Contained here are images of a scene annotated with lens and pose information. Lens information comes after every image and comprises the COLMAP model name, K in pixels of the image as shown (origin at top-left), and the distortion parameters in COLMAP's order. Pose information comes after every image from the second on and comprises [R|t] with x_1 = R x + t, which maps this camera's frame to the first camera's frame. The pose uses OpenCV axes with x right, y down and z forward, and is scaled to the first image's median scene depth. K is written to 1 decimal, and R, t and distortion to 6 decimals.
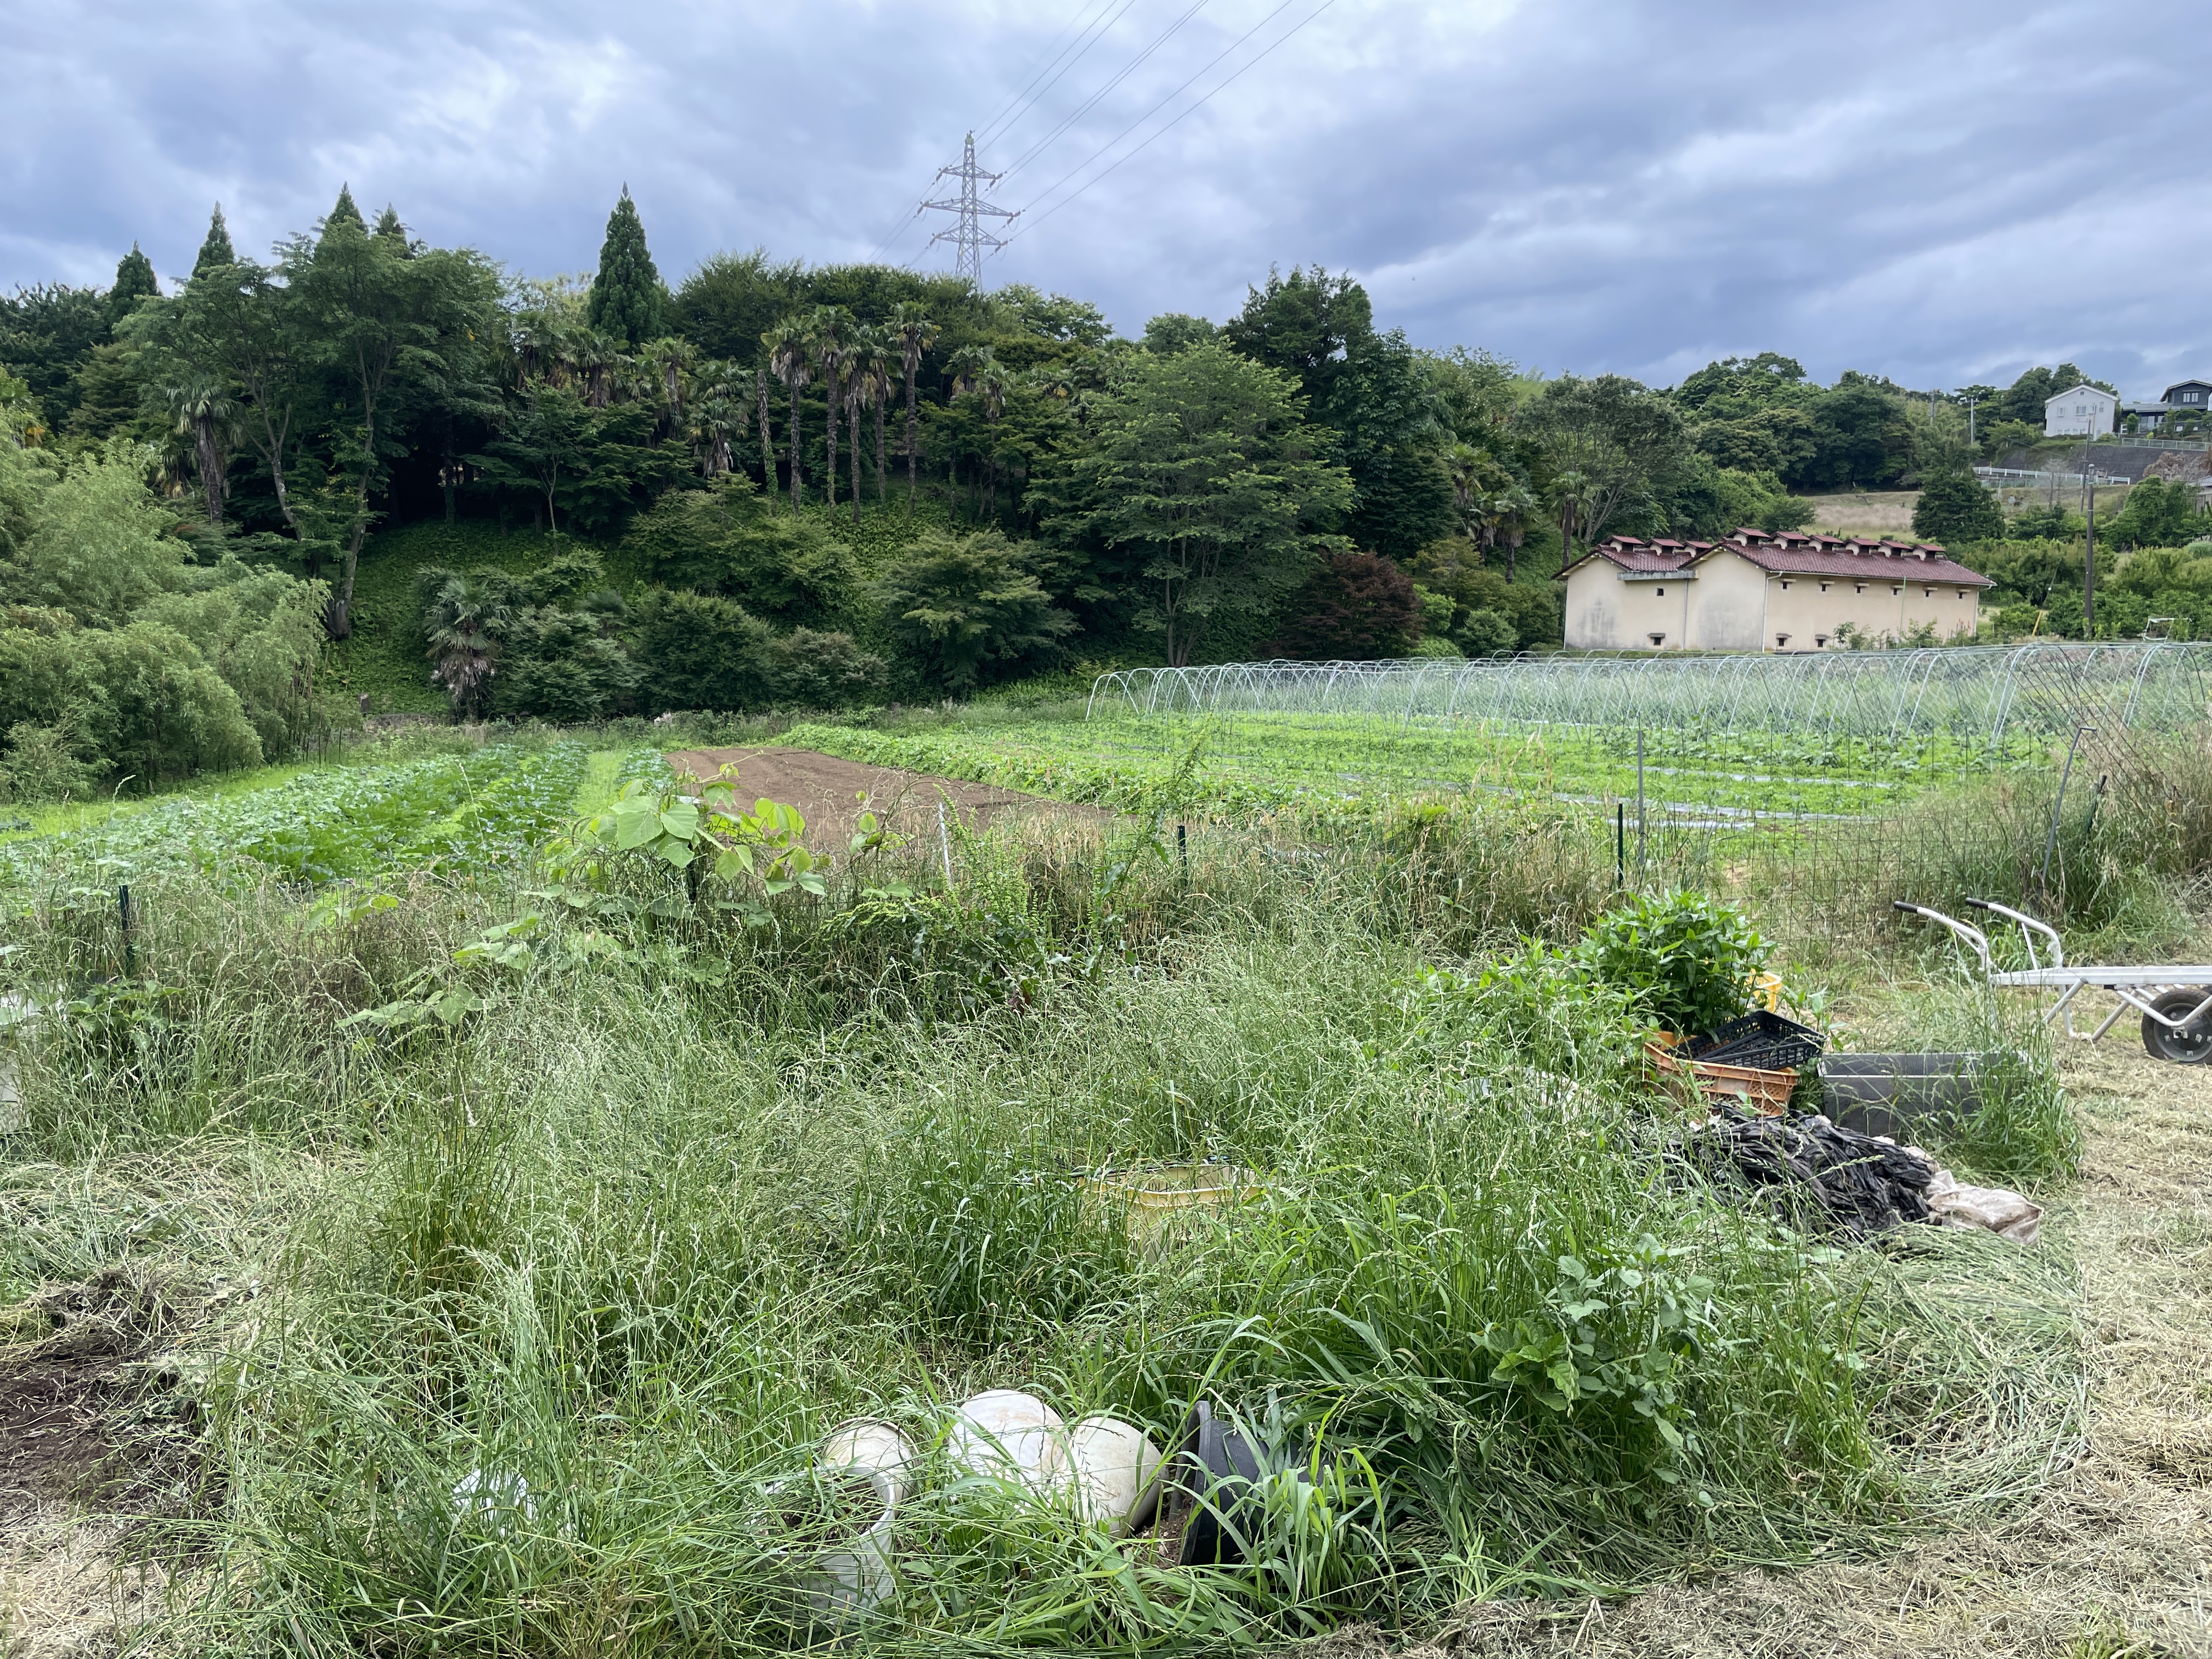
lens RADIAL K [[1668.9, 0, 1090.7], [0, 1668.9, 828.6], [0, 0, 1]] dist [0.113409, -0.145283]
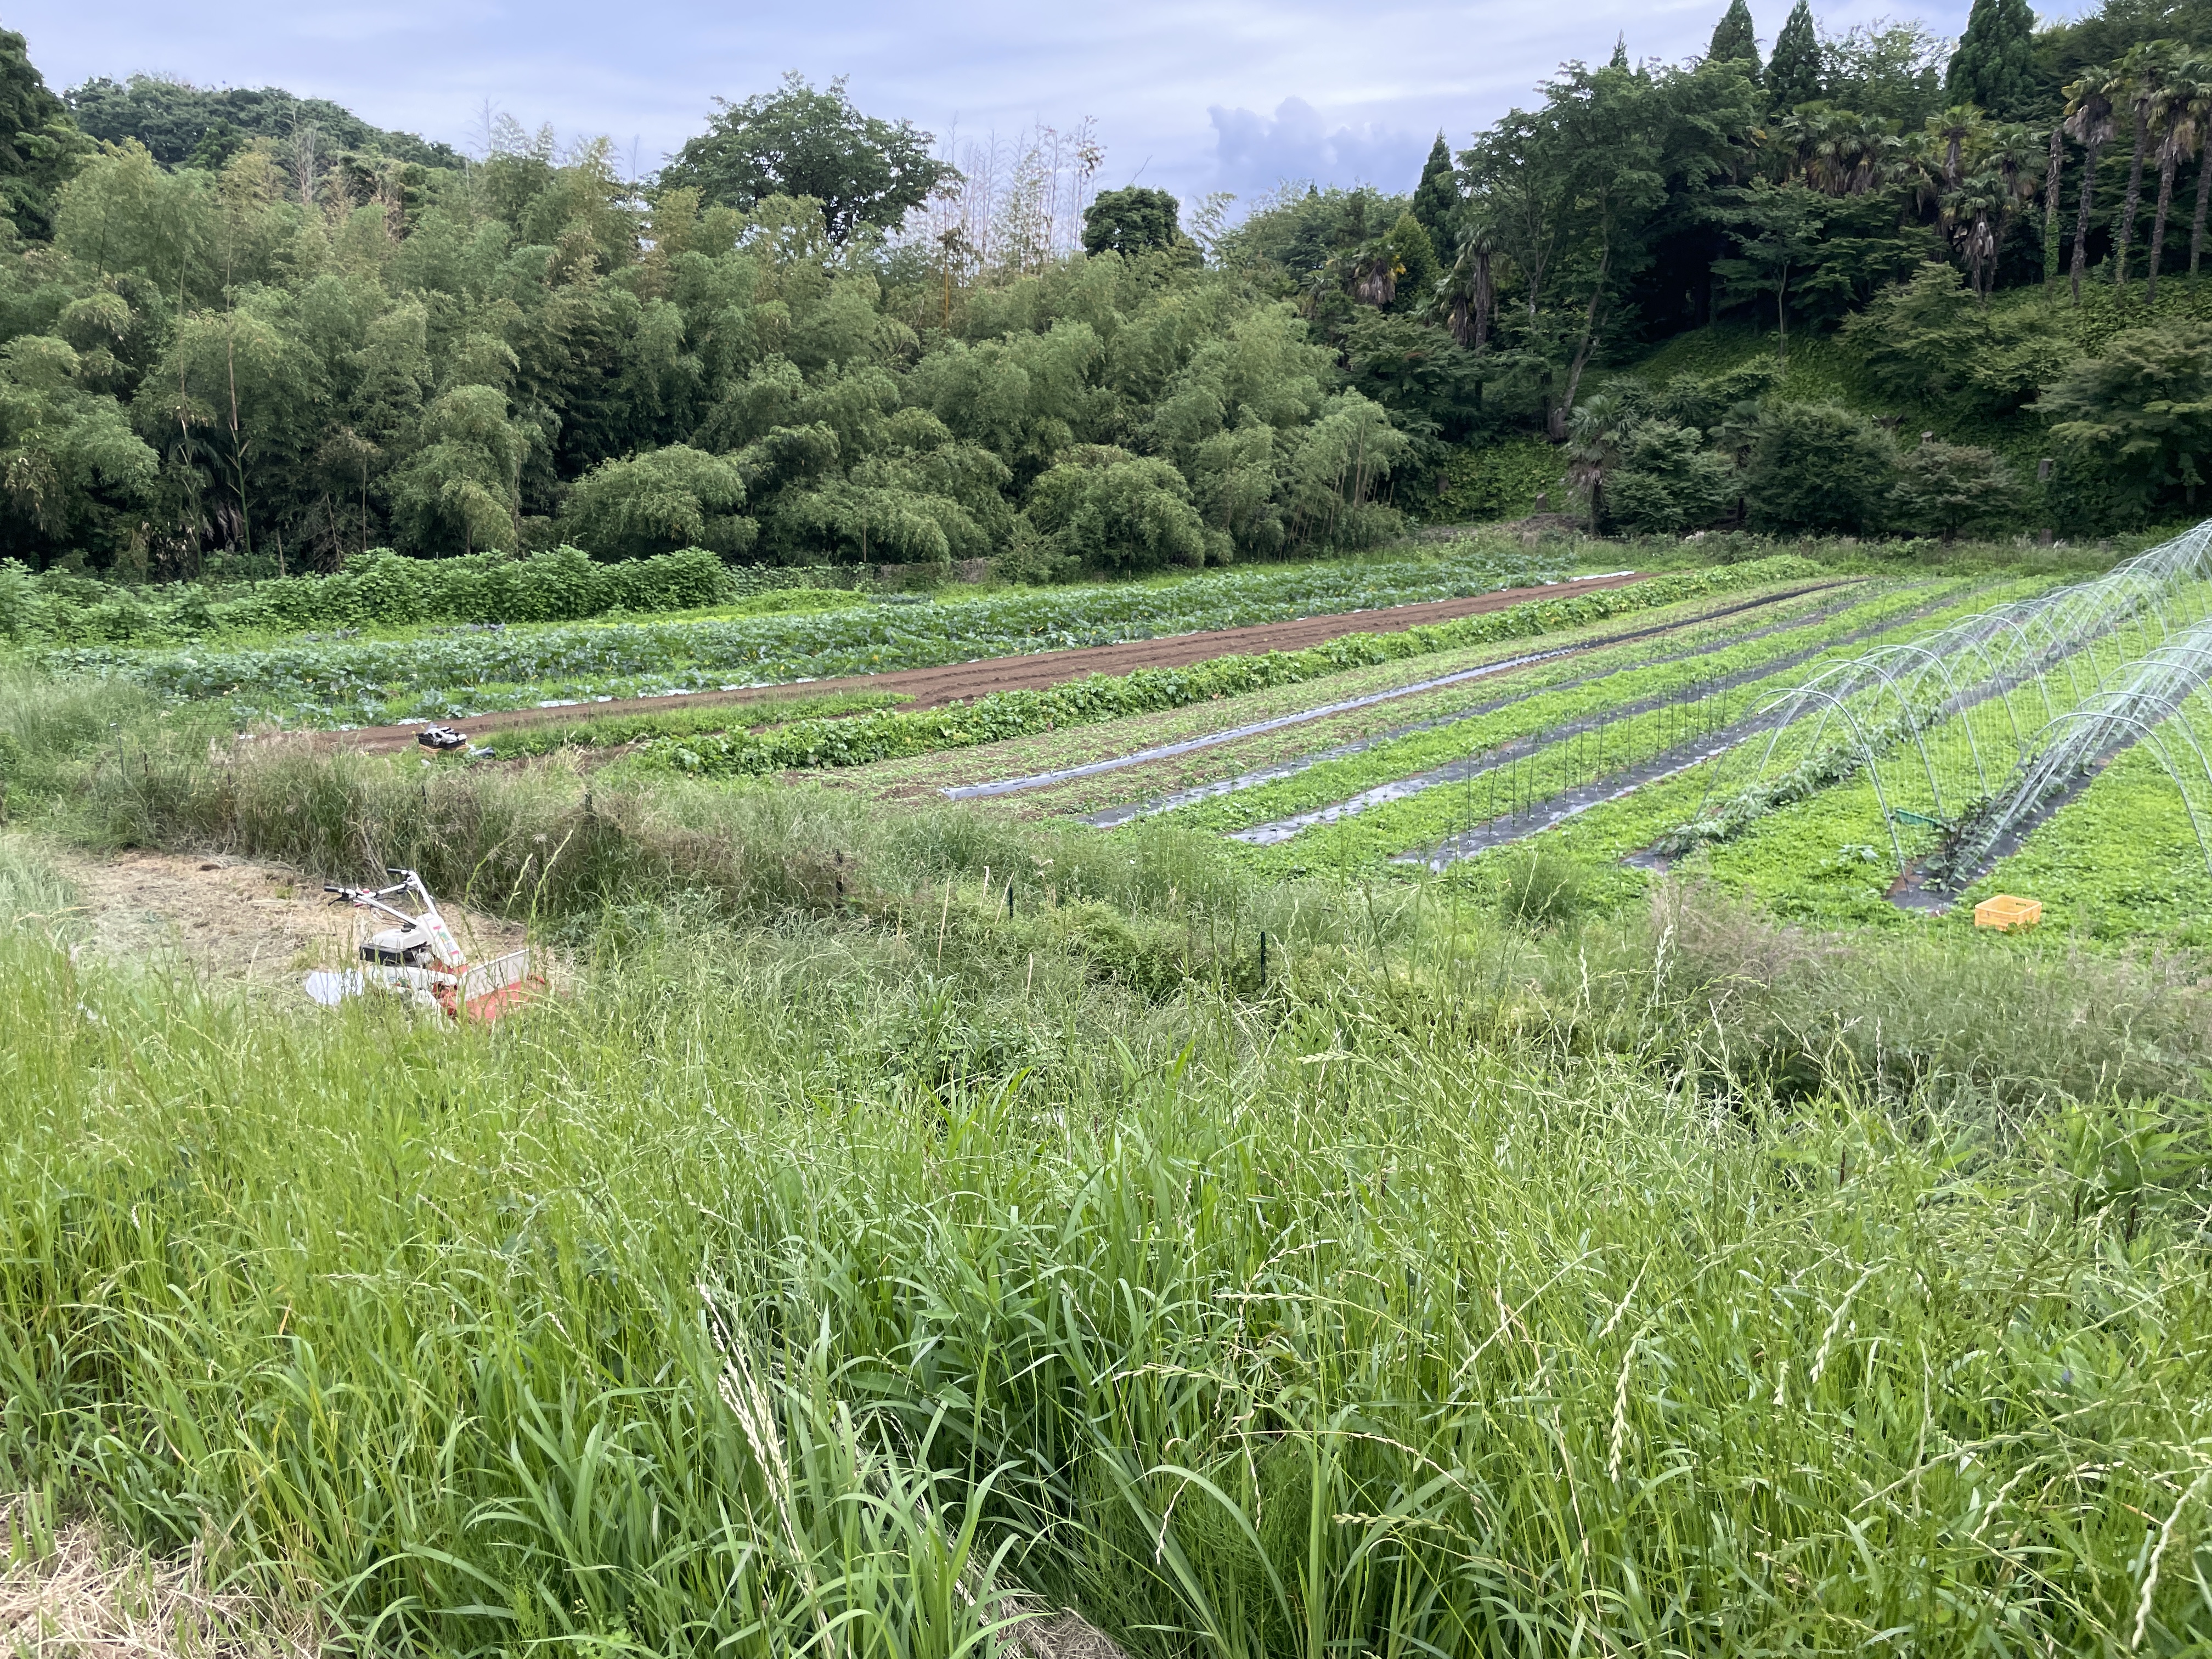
lens RADIAL K [[1677.6, 0, 1114.8], [0, 1677.6, 831.3], [0, 0, 1]] dist [0.088086, -0.121603]
pose [[0.514329, 0.225410, -0.827439, 0.417555], [-0.092906, 0.973806, 0.207533, -0.065434], [0.852546, -0.029866, 0.521799, 0.135605]]
